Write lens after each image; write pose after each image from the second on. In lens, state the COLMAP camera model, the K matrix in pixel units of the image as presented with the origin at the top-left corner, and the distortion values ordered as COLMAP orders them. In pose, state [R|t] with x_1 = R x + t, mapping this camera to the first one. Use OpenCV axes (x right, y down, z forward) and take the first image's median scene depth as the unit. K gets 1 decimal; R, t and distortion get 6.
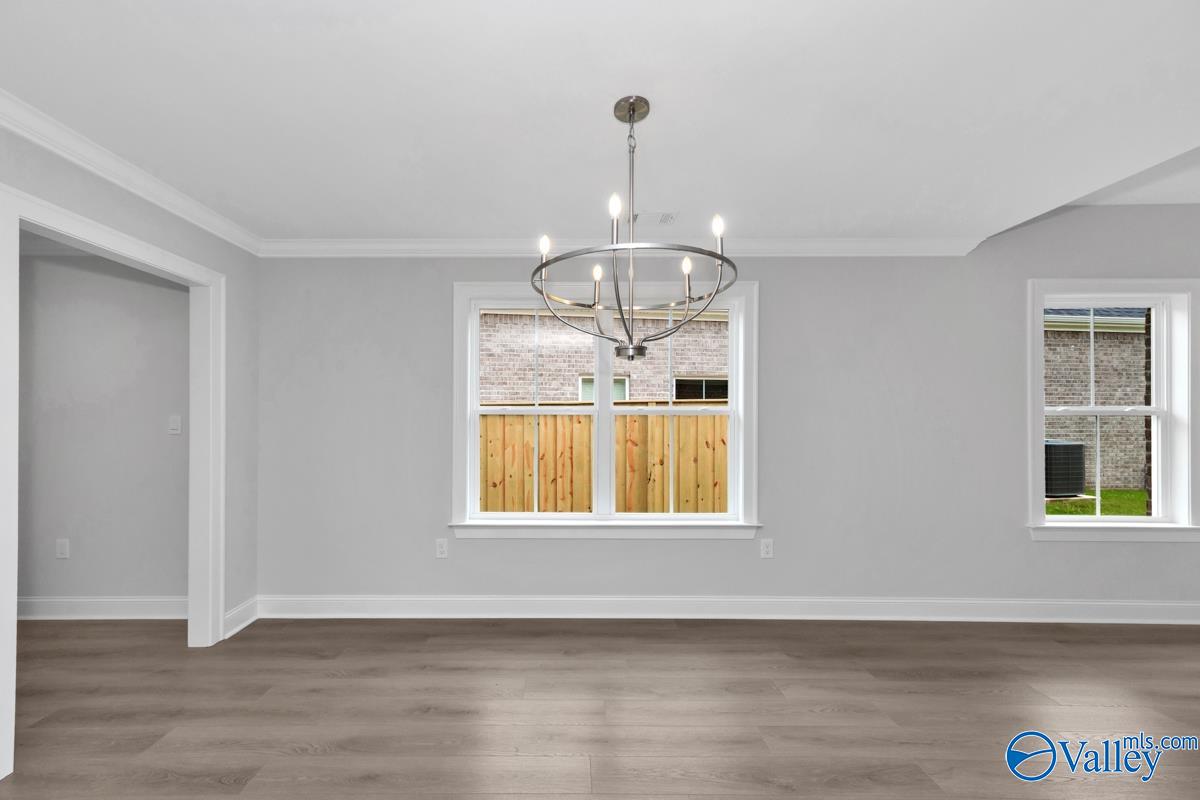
lens RADIAL K [[470.0, 0, 564.8], [0, 470.0, 418.8], [0, 0, 1]] dist [0.001807, 0.000215]
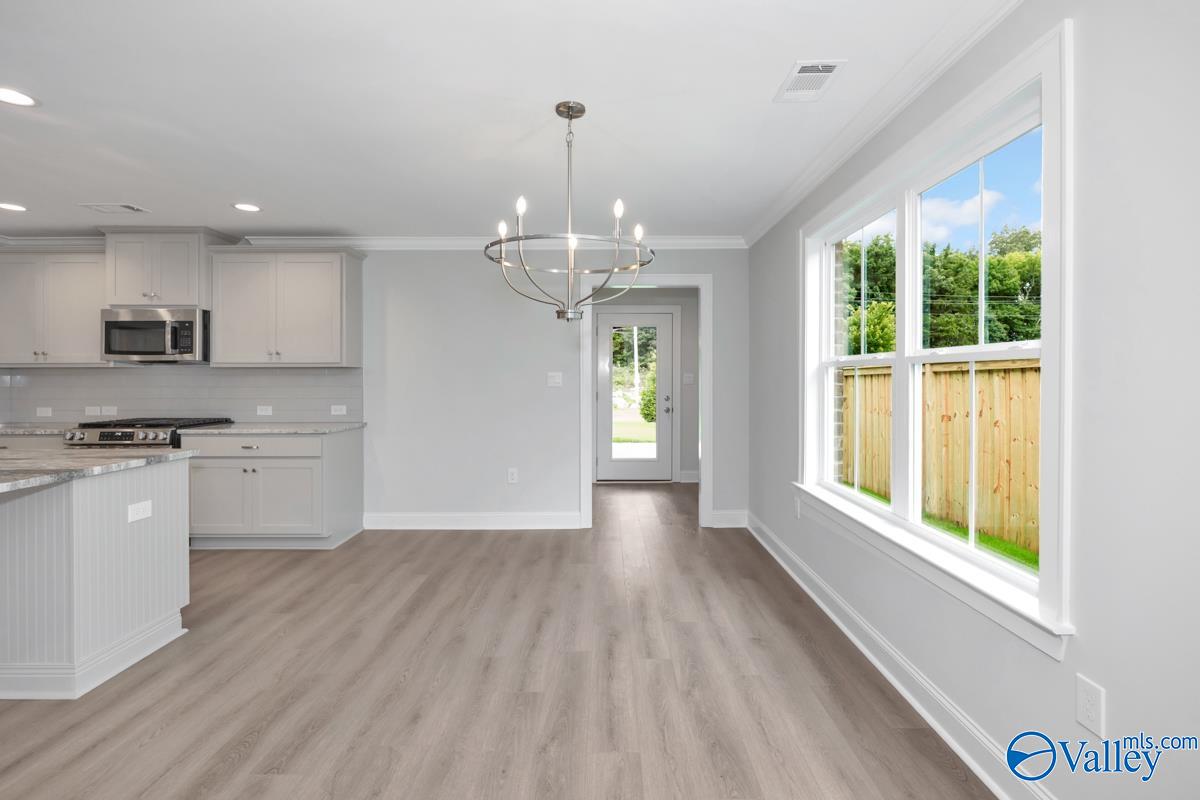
lens RADIAL K [[555.6, 0, 607.6], [0, 555.6, 379.6], [0, 0, 1]] dist [-0.002403, -0.000339]
pose [[0.020139, 0.002503, -0.999794, 0.490409], [0.003505, 0.999991, 0.002575, 0.005828], [0.999791, -0.003556, 0.020130, 0.337238]]
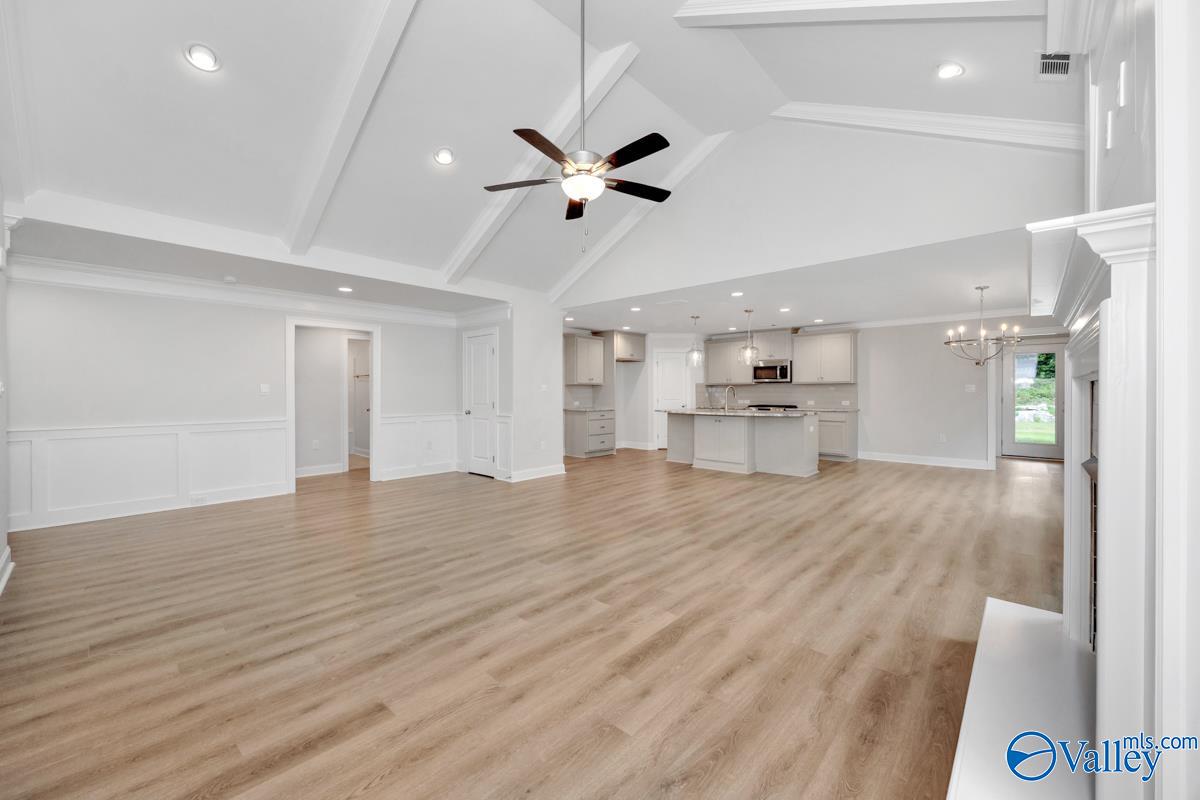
lens RADIAL K [[469.8, 0, 610.0], [0, 469.8, 394.6], [0, 0, 1]] dist [-0.000105, -0.000069]
pose [[-0.652907, 0.006101, -0.757413, 1.343820], [0.002427, 0.999979, 0.005963, 0.014159], [0.757434, 0.002055, -0.652909, 0.371106]]
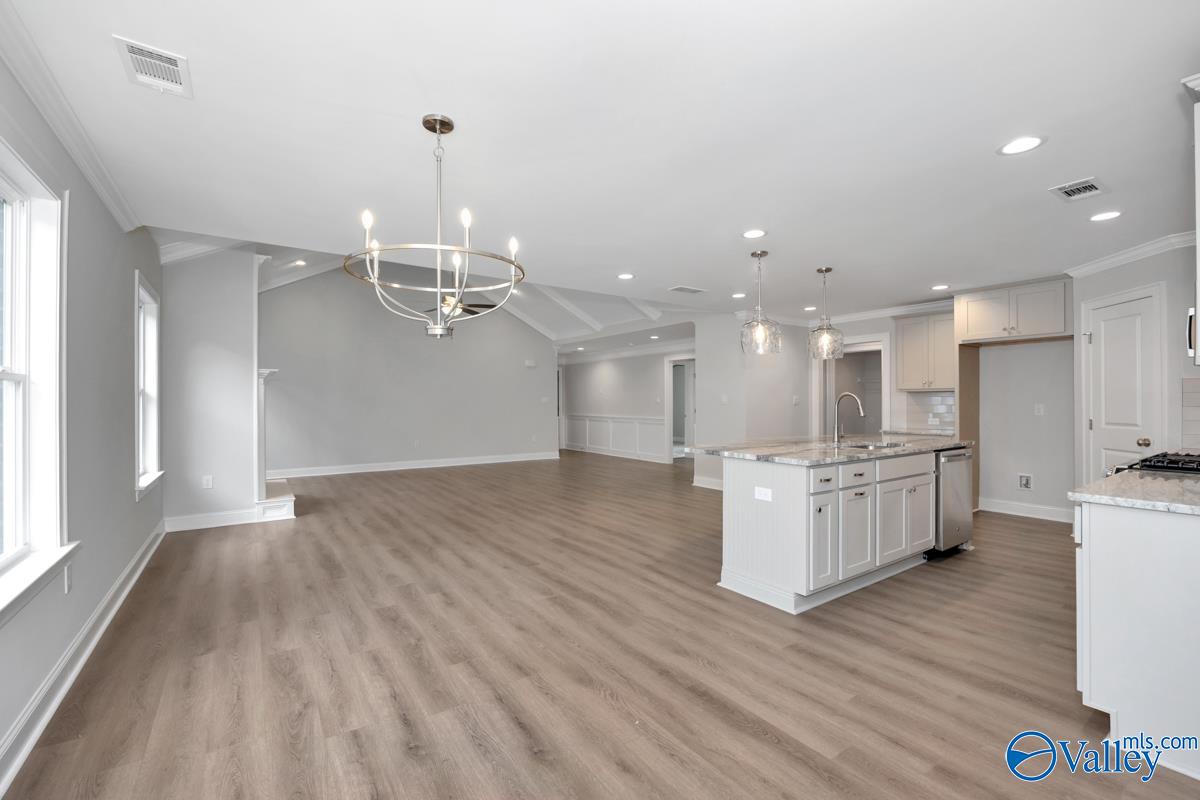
lens RADIAL K [[511.3, 0, 598.3], [0, 511.3, 397.2], [0, 0, 1]] dist [-0.009762, 0.000049]
pose [[-0.582309, 0.006966, 0.812937, -0.355838], [0.000821, 0.999968, -0.007981, 0.009685], [-0.812967, -0.003980, -0.582296, 0.449089]]
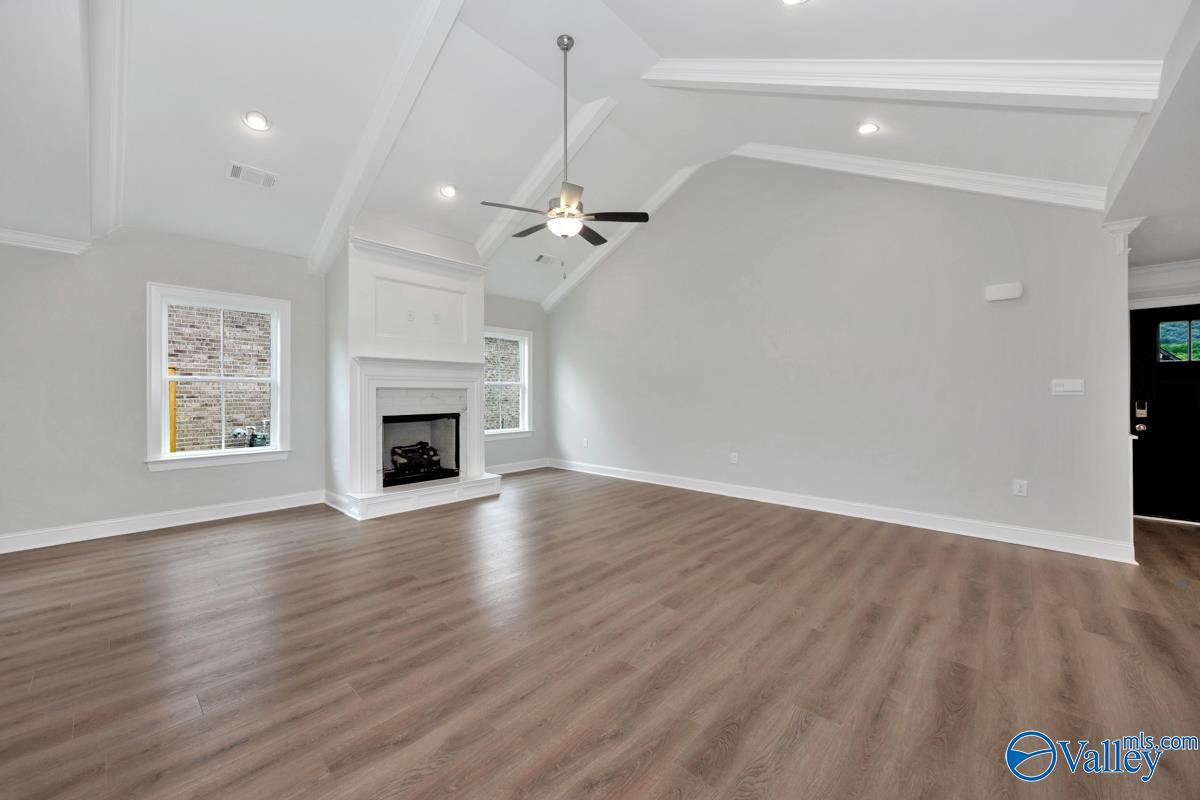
lens RADIAL K [[455.6, 0, 594.3], [0, 455.6, 393.2], [0, 0, 1]] dist [0.005318, 0.000152]
pose [[0.667216, -0.000334, 0.744864, 0.479936], [-0.000876, 0.999999, 0.001233, 0.014283], [-0.744864, -0.001475, 0.667215, -0.487568]]
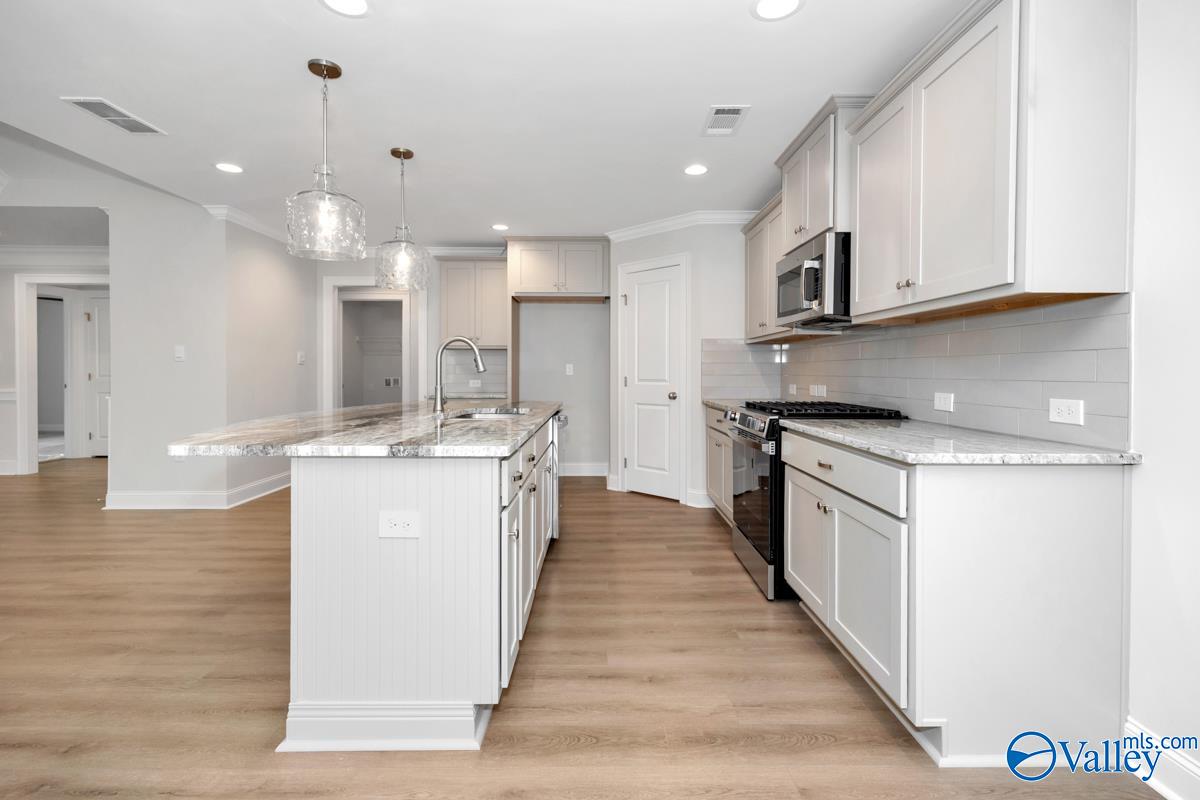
lens RADIAL K [[543.2, 0, 604.7], [0, 543.2, 377.3], [0, 0, 1]] dist [0.002802, 0.000574]
pose [[-0.999569, -0.004297, -0.029036, -0.090704], [-0.004584, 0.999941, 0.009853, 0.031399], [0.028992, 0.009982, -0.999530, 0.255741]]
